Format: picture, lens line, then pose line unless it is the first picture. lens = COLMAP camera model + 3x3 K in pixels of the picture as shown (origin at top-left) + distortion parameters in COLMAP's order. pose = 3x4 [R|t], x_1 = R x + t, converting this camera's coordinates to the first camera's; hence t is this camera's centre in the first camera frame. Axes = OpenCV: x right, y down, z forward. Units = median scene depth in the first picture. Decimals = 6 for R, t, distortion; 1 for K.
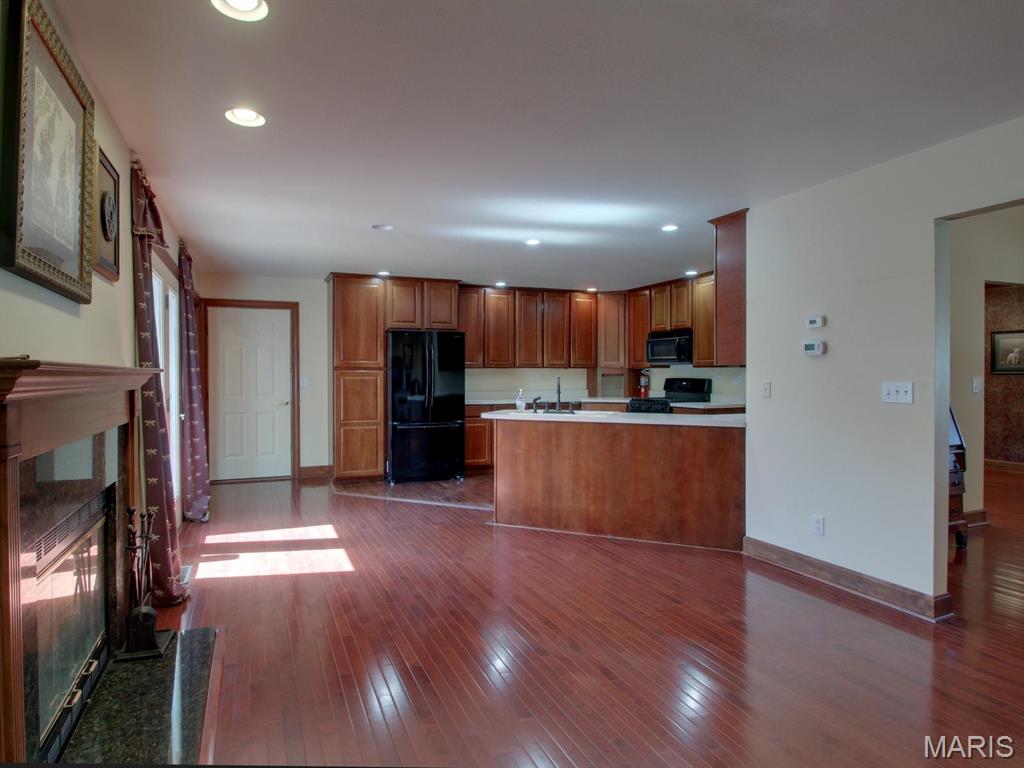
lens RADIAL K [[597.3, 0, 512.0], [0, 597.3, 384.0], [0, 0, 1]] dist [-0.000049, -0.000220]
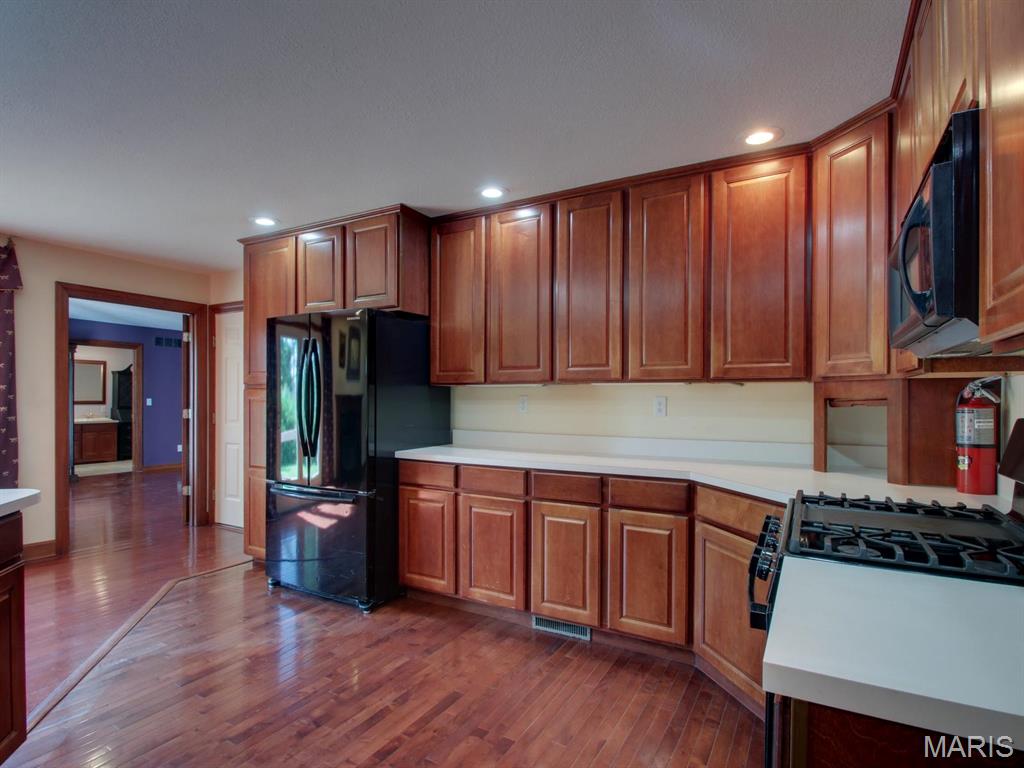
lens RADIAL K [[547.5, 0, 509.2], [0, 547.5, 402.5], [0, 0, 1]] dist [0.002318, -0.011969]
pose [[0.588464, 0.012996, -0.808419, 0.550685], [-0.020914, 0.999781, 0.000849, -0.019995], [0.808253, 0.016408, 0.588607, 1.319890]]
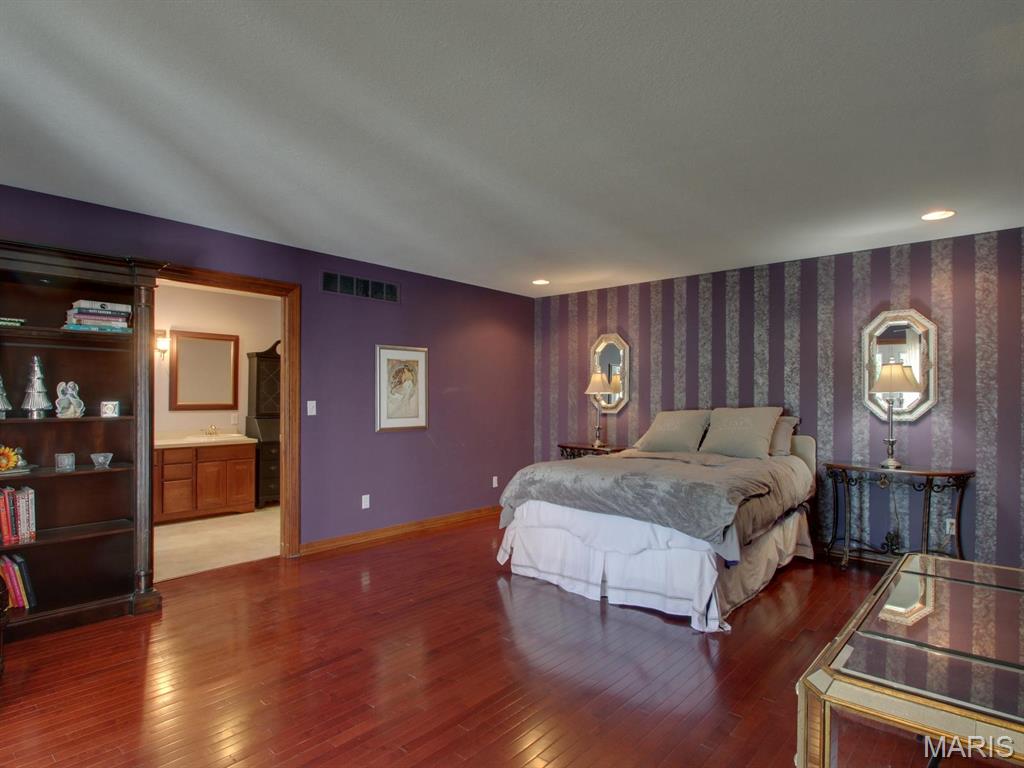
lens RADIAL K [[556.6, 0, 515.6], [0, 556.6, 398.4], [0, 0, 1]] dist [0.006817, -0.012872]
pose [[0.415204, 0.004380, -0.909718, -0.814321], [-0.017521, 0.999841, -0.003183, -0.011075], [0.909560, 0.017261, 0.415215, 1.351938]]
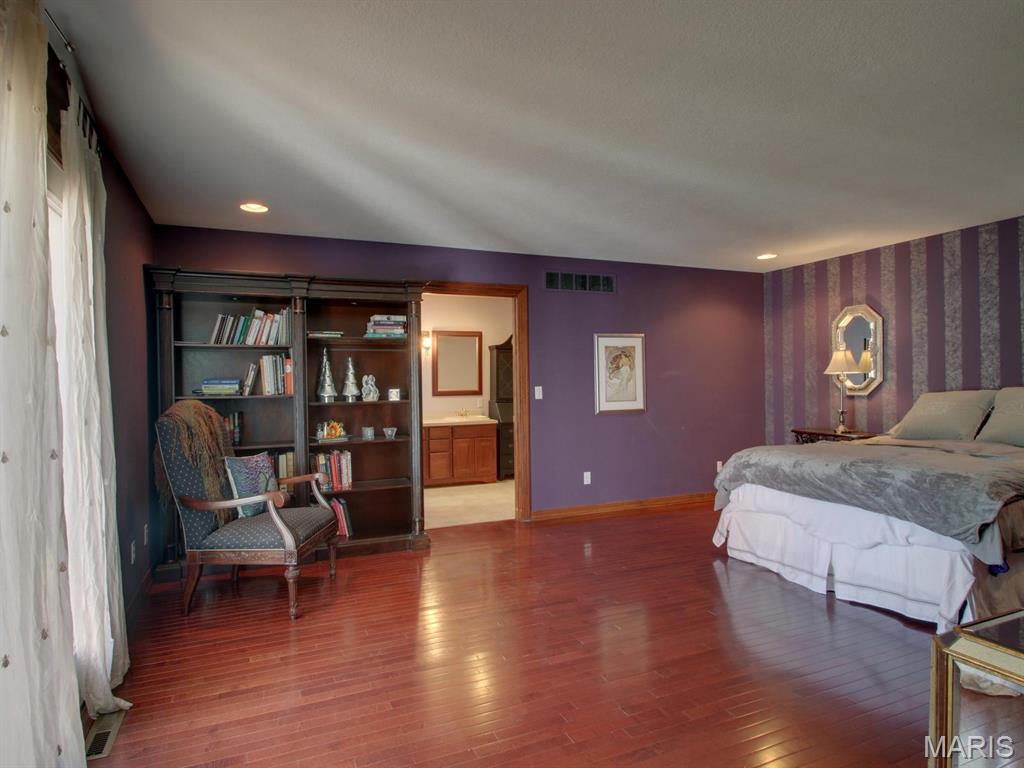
lens RADIAL K [[560.9, 0, 480.8], [0, 560.9, 385.0], [0, 0, 1]] dist [0.001027, 0.000040]
pose [[-0.042797, 0.004297, -0.999075, -0.724409], [0.000925, 0.999990, 0.004262, -0.011339], [0.999083, -0.000741, -0.042800, 1.364833]]
